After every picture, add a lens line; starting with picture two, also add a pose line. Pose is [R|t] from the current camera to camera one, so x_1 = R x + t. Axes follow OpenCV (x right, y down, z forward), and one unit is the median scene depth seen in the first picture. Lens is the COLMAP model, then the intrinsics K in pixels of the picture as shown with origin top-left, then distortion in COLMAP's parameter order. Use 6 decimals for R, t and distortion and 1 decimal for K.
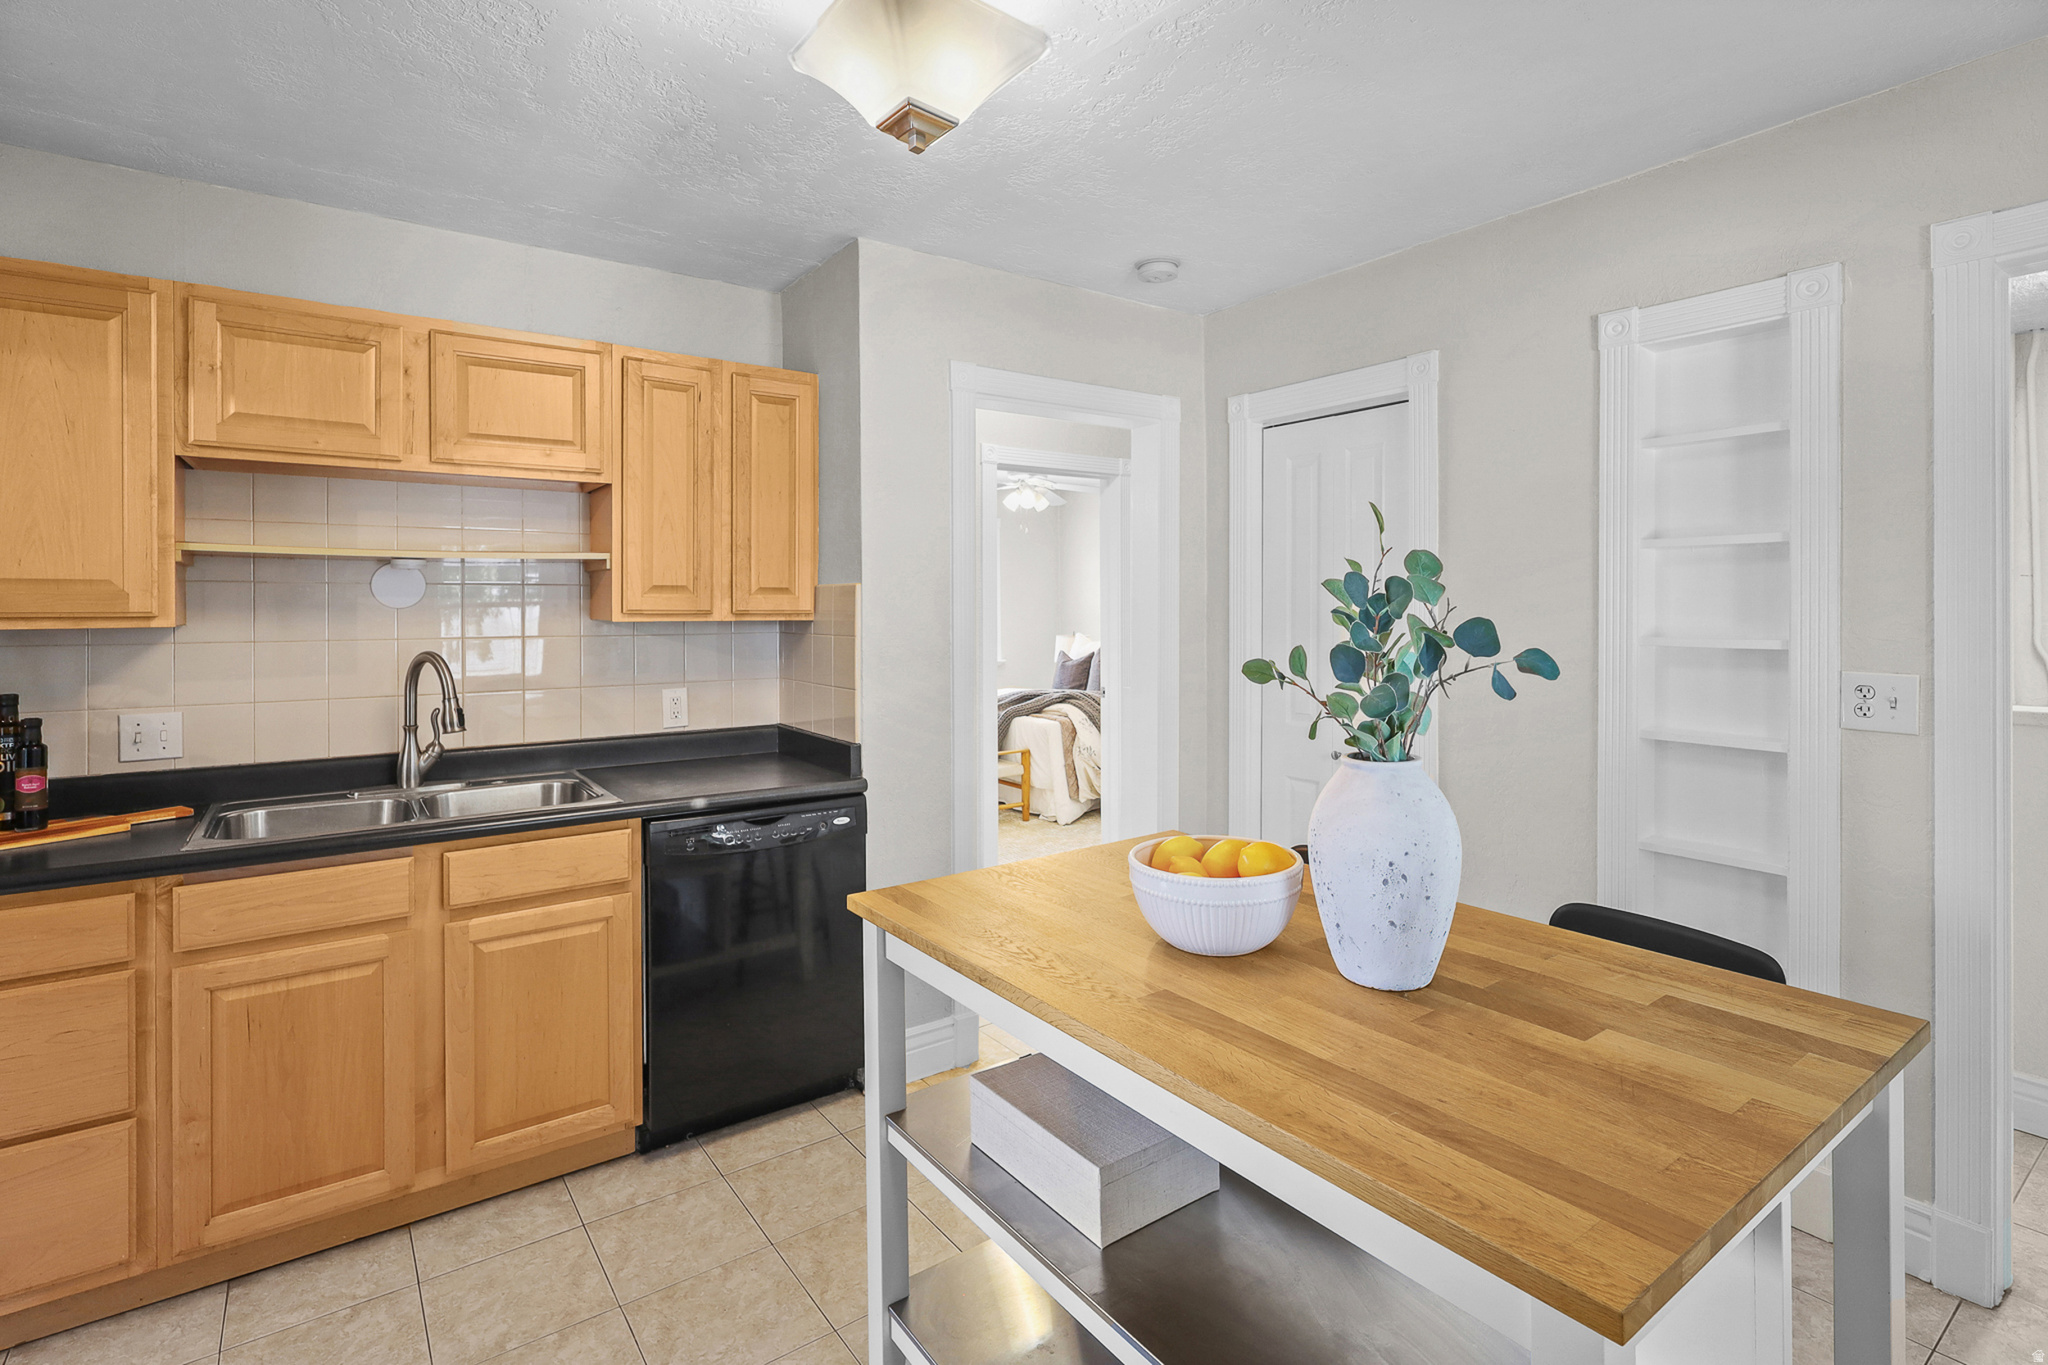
lens RADIAL K [[968.4, 0, 1019.3], [0, 968.4, 609.1], [0, 0, 1]] dist [-0.003804, -0.000037]
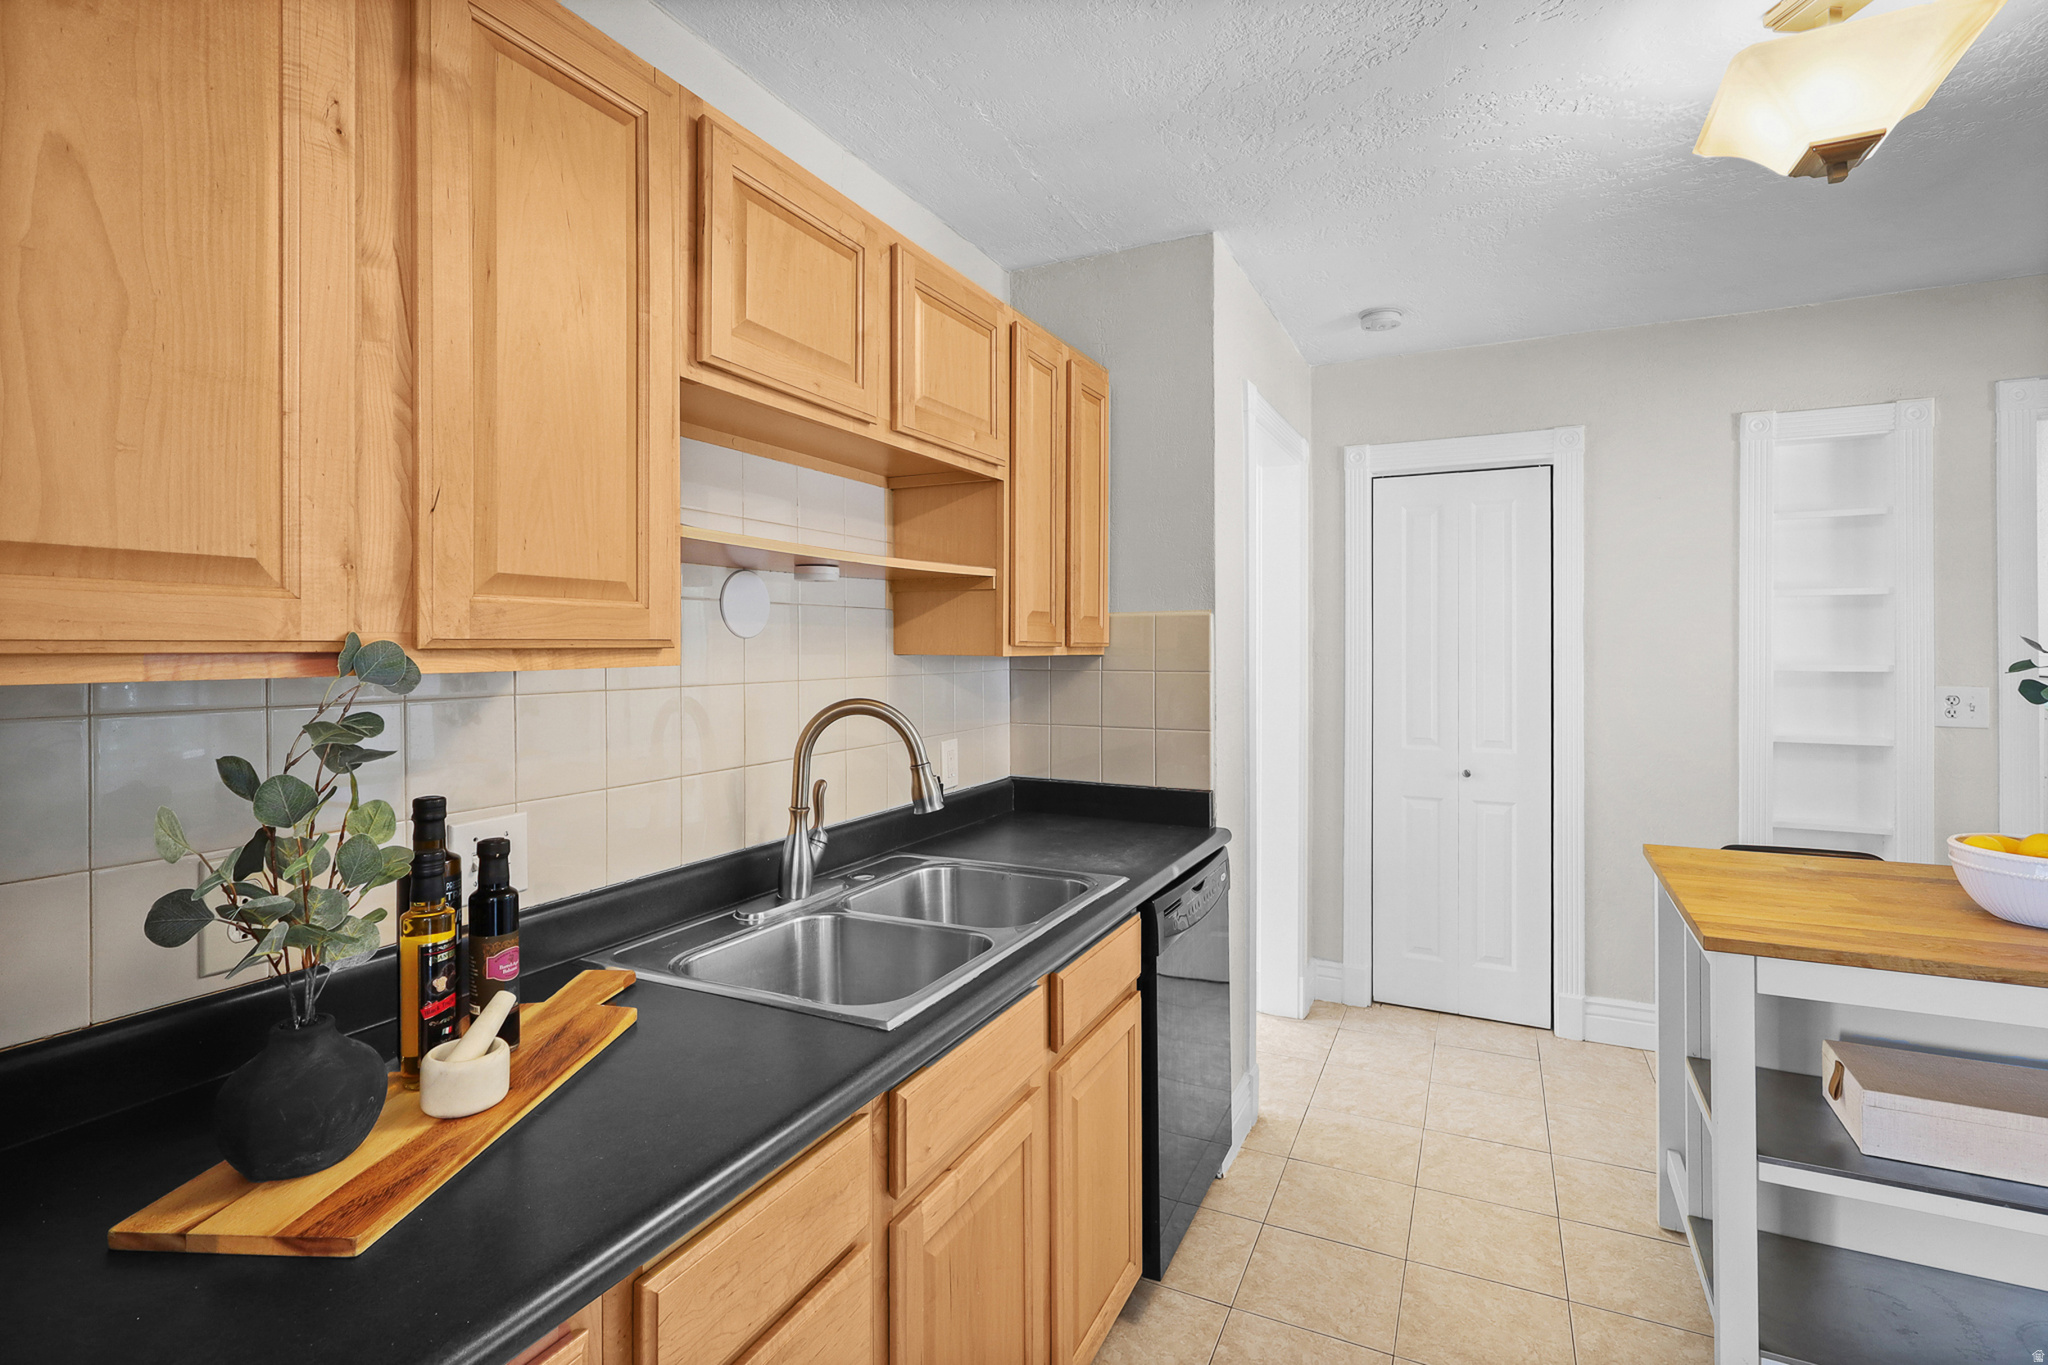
lens RADIAL K [[963.9, 0, 1027.8], [0, 963.9, 642.7], [0, 0, 1]] dist [-0.001184, 0.000150]
pose [[0.879663, 0.002523, 0.475590, -0.856705], [-0.000158, 0.999987, -0.005013, 0.006593], [-0.475597, 0.004334, 0.879653, 0.334889]]
